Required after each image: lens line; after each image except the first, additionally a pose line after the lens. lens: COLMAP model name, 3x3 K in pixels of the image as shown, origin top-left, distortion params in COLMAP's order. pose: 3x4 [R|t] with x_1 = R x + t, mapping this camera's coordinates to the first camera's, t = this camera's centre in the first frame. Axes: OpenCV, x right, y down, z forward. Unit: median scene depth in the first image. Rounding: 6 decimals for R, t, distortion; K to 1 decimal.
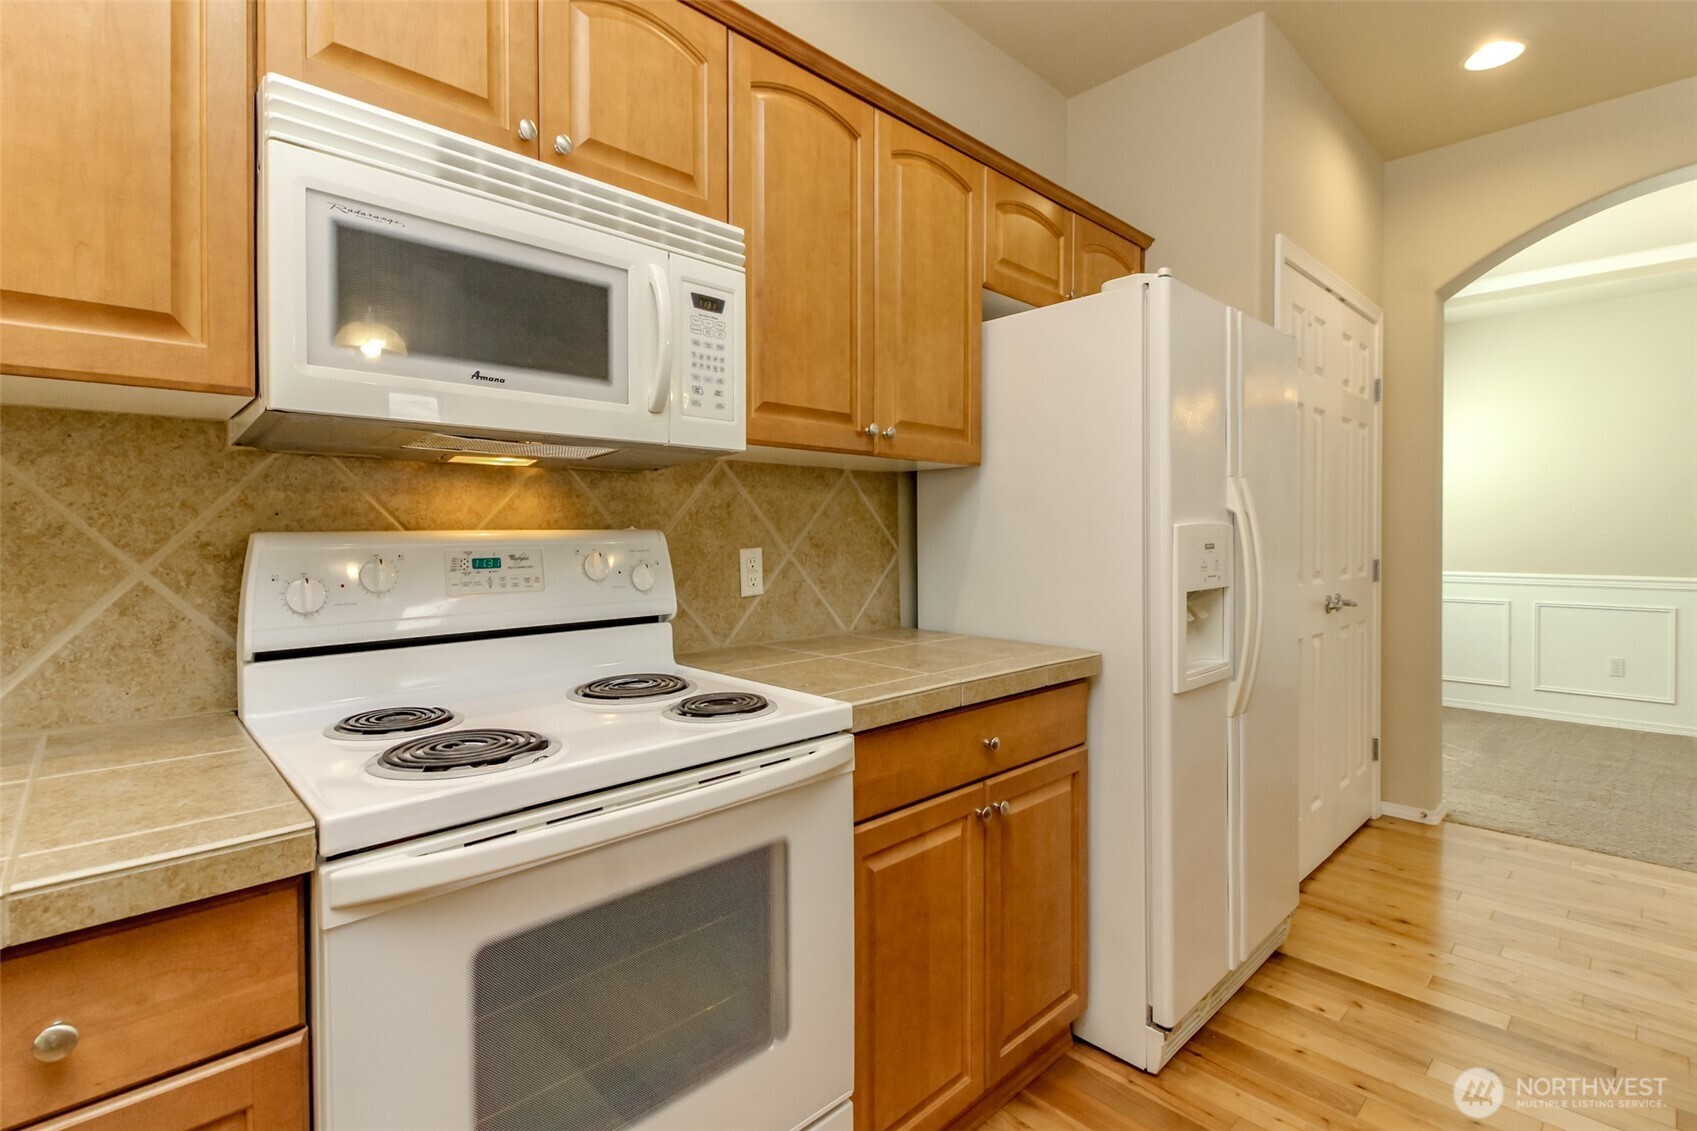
lens RADIAL K [[779.5, 0, 838.6], [0, 779.5, 550.3], [0, 0, 1]] dist [0.004377, -0.003239]
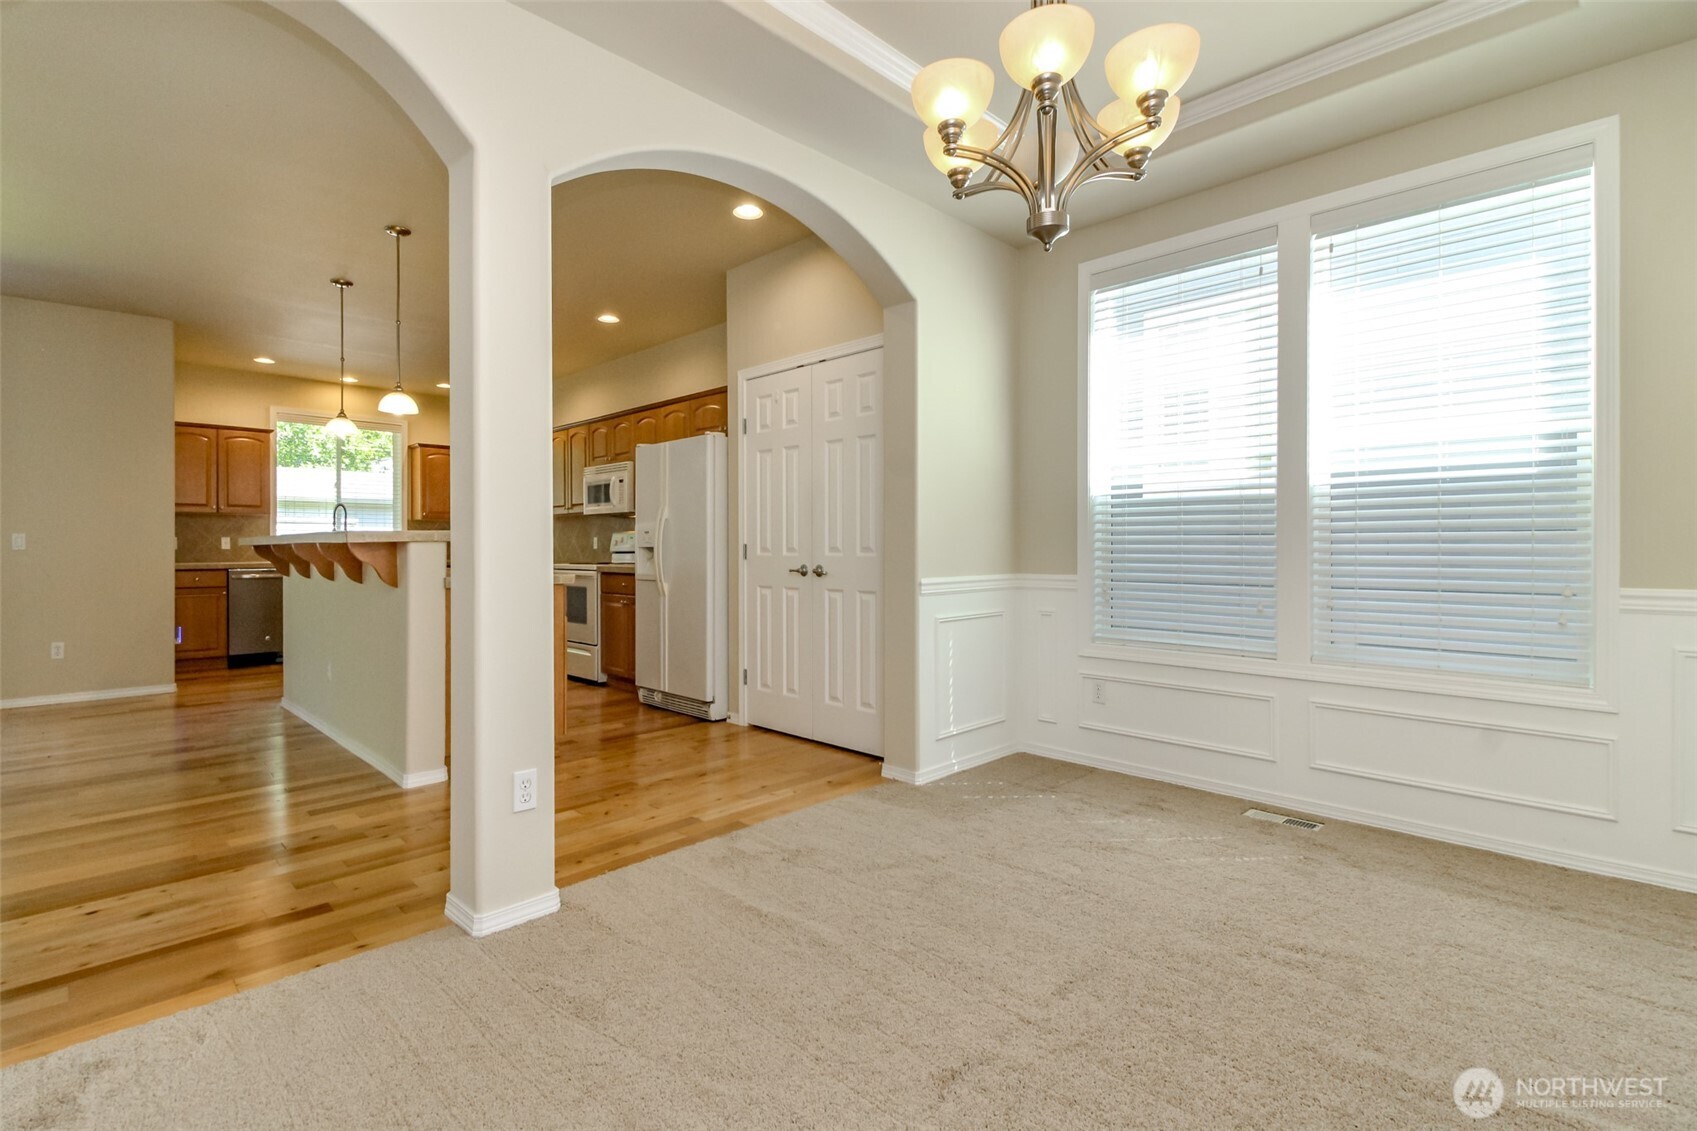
lens RADIAL K [[779.5, 0, 820.5], [0, 779.5, 545.1], [0, 0, 1]] dist [0.004377, -0.003239]
pose [[0.038912, 0.003025, -0.999238, 3.795951], [-0.016957, 0.999853, 0.002367, 0.025826], [0.999099, 0.016852, 0.038958, 1.695509]]
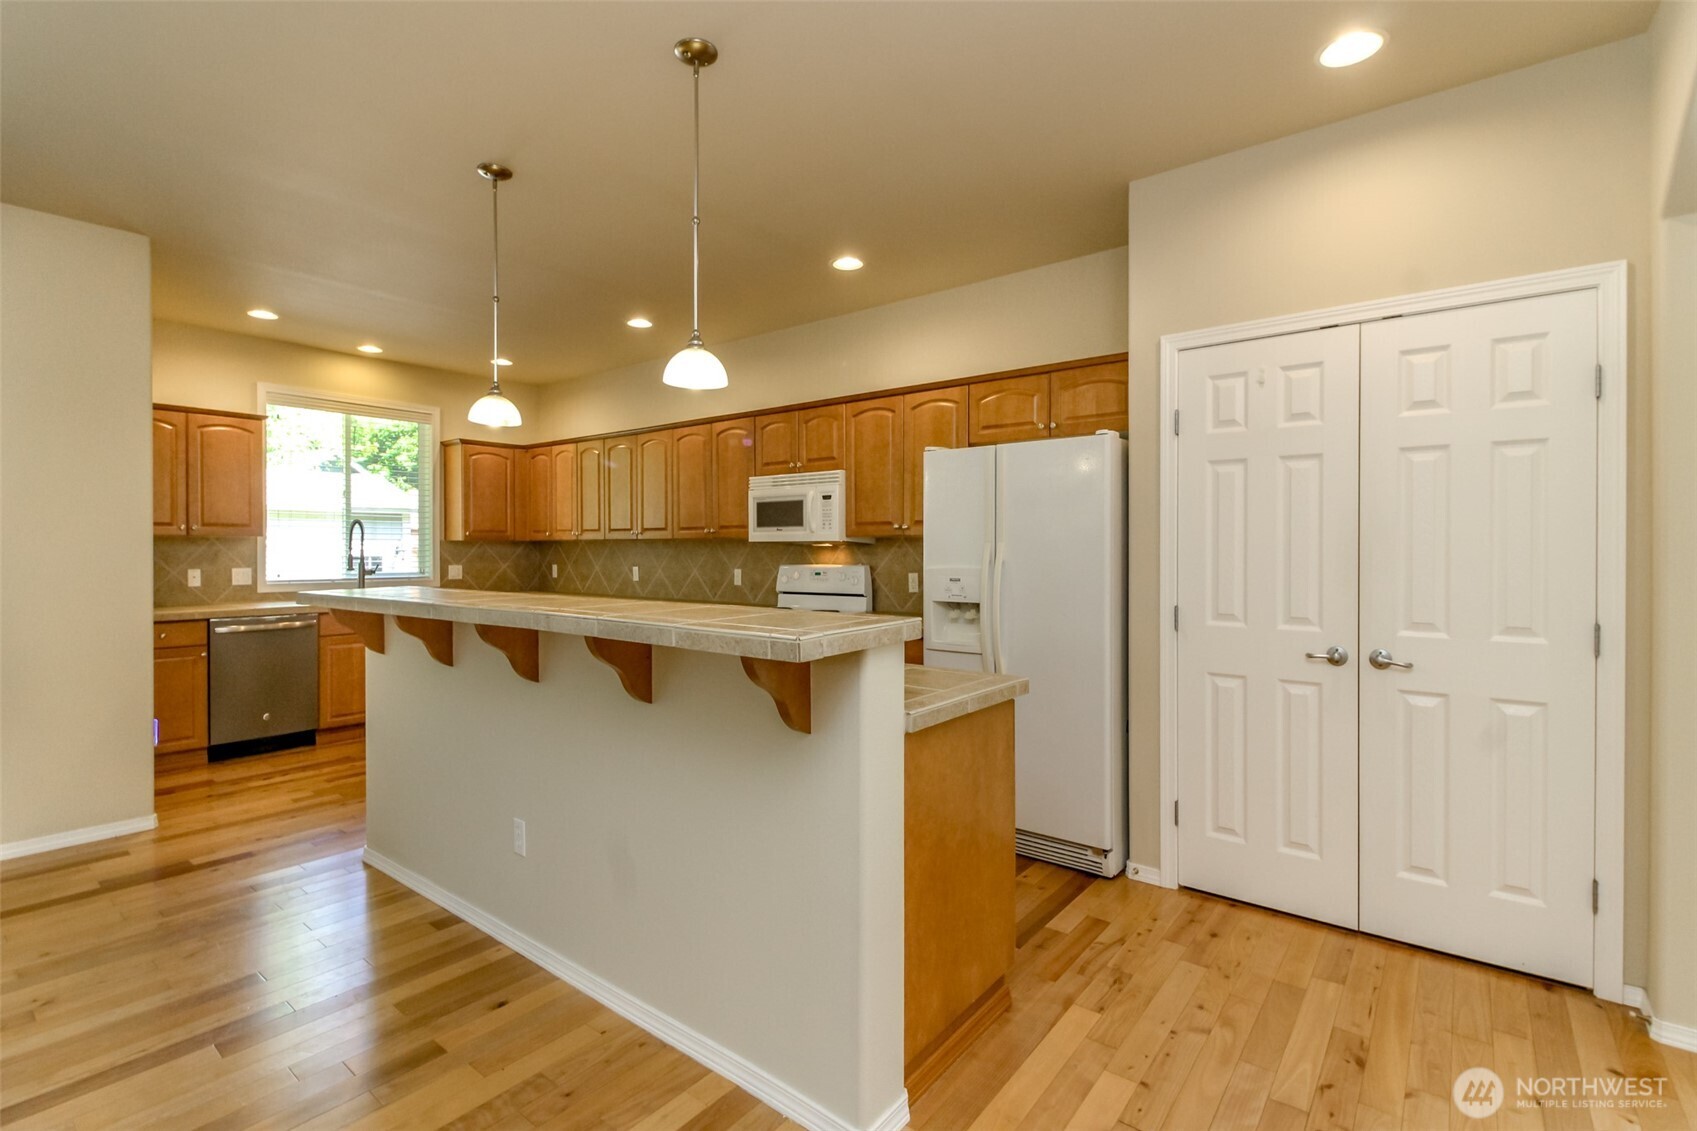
lens RADIAL K [[779.5, 0, 838.0], [0, 779.5, 552.5], [0, 0, 1]] dist [0.004377, -0.003239]
pose [[0.158392, 0.009544, -0.987330, 2.617549], [-0.018588, 0.999805, 0.006683, -0.090949], [0.987201, 0.017294, 0.158539, 0.446743]]
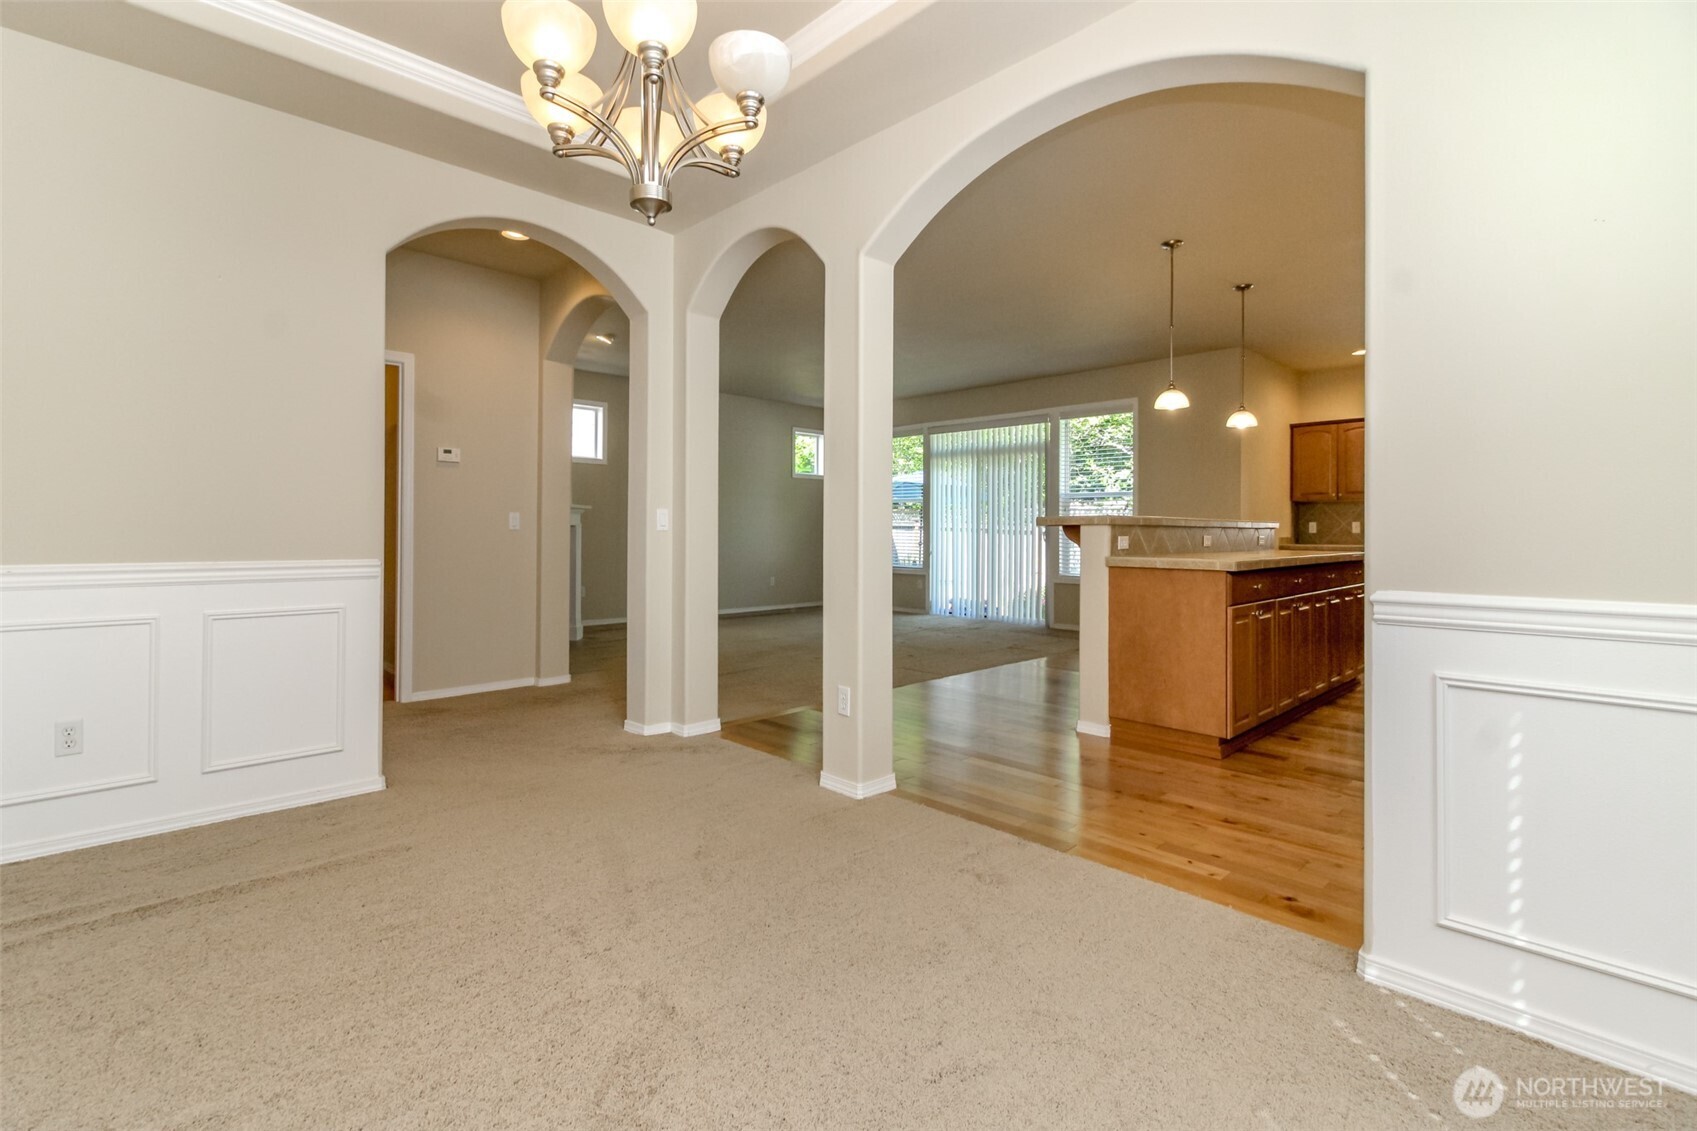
lens RADIAL K [[779.5, 0, 859.5], [0, 779.5, 519.8], [0, 0, 1]] dist [0.004377, -0.003239]
pose [[-0.999366, -0.000376, -0.035597, 2.376215], [-0.000527, 0.999991, 0.004232, 0.016915], [0.035595, 0.004248, -0.999357, 3.233424]]
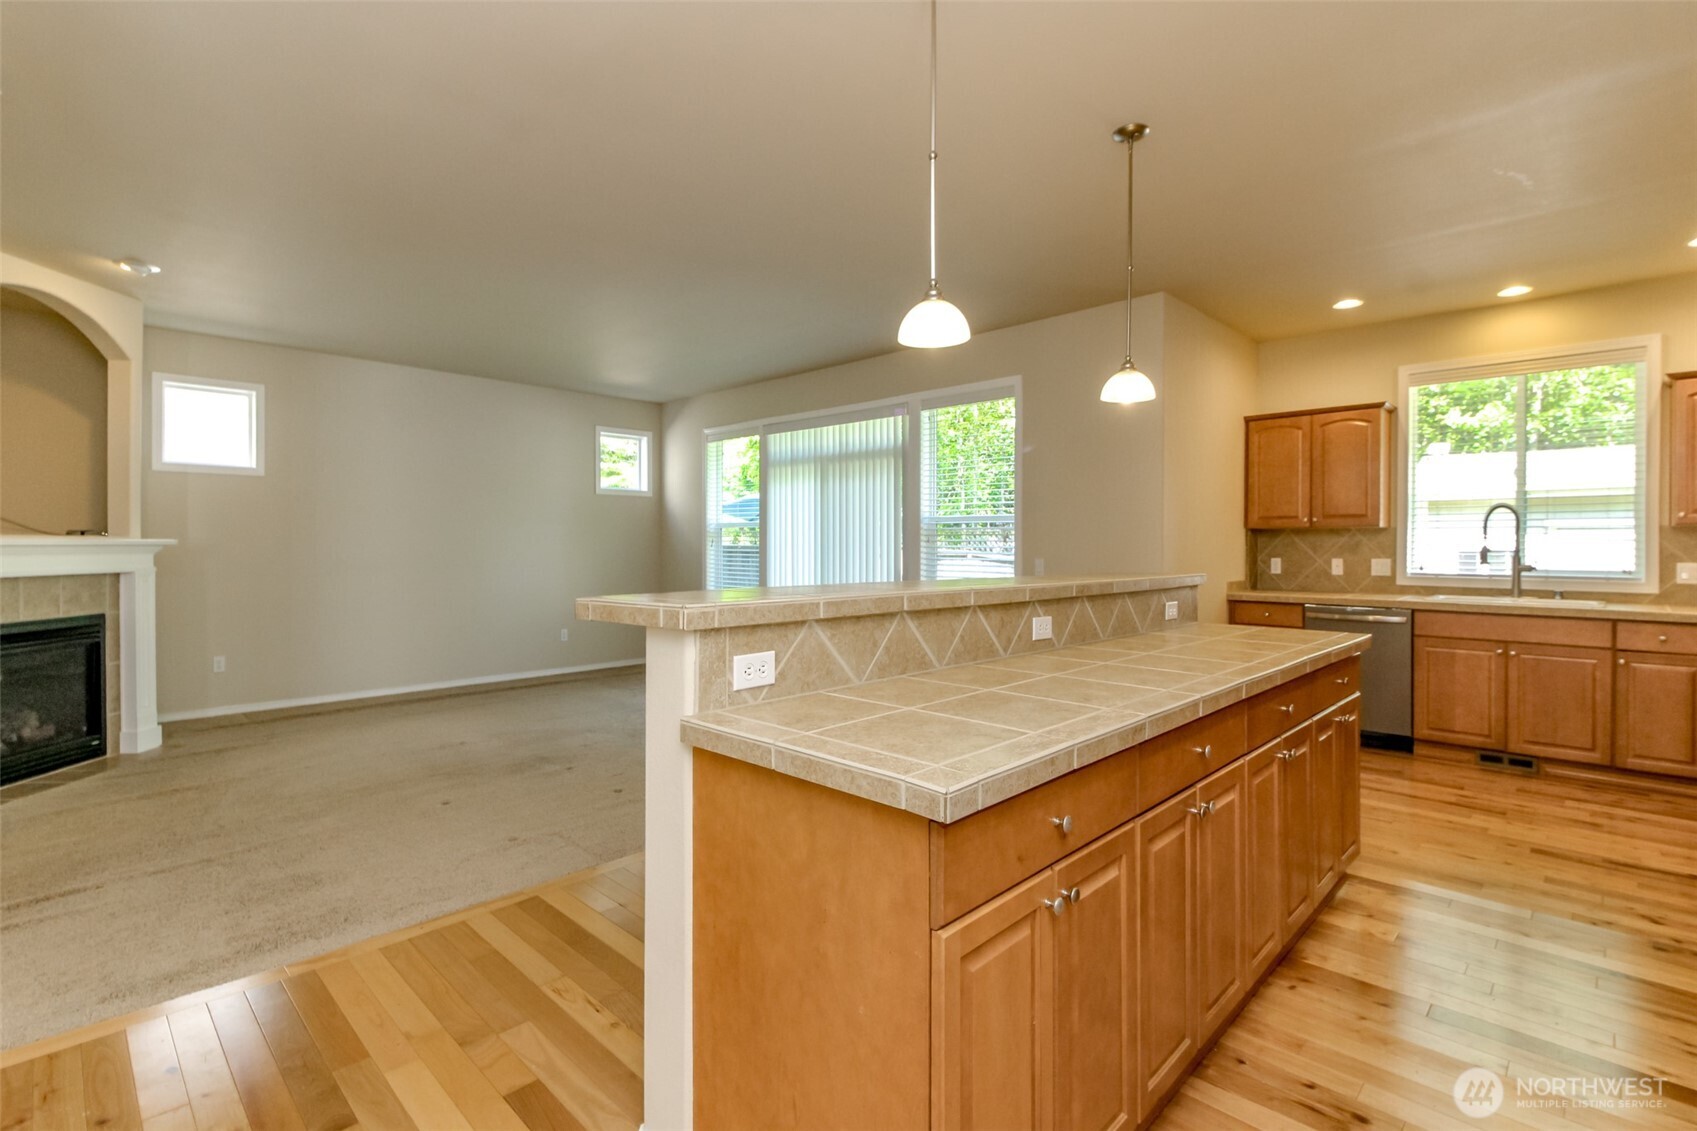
lens RADIAL K [[806.5, 0, 864.0], [0, 806.5, 549.7], [0, 0, 1]] dist [0.009933, -0.002434]
pose [[-0.997236, 0.003886, -0.074193, 1.351948], [0.002232, 0.999747, 0.022365, -0.075358], [0.074261, 0.022137, -0.996993, 1.730028]]
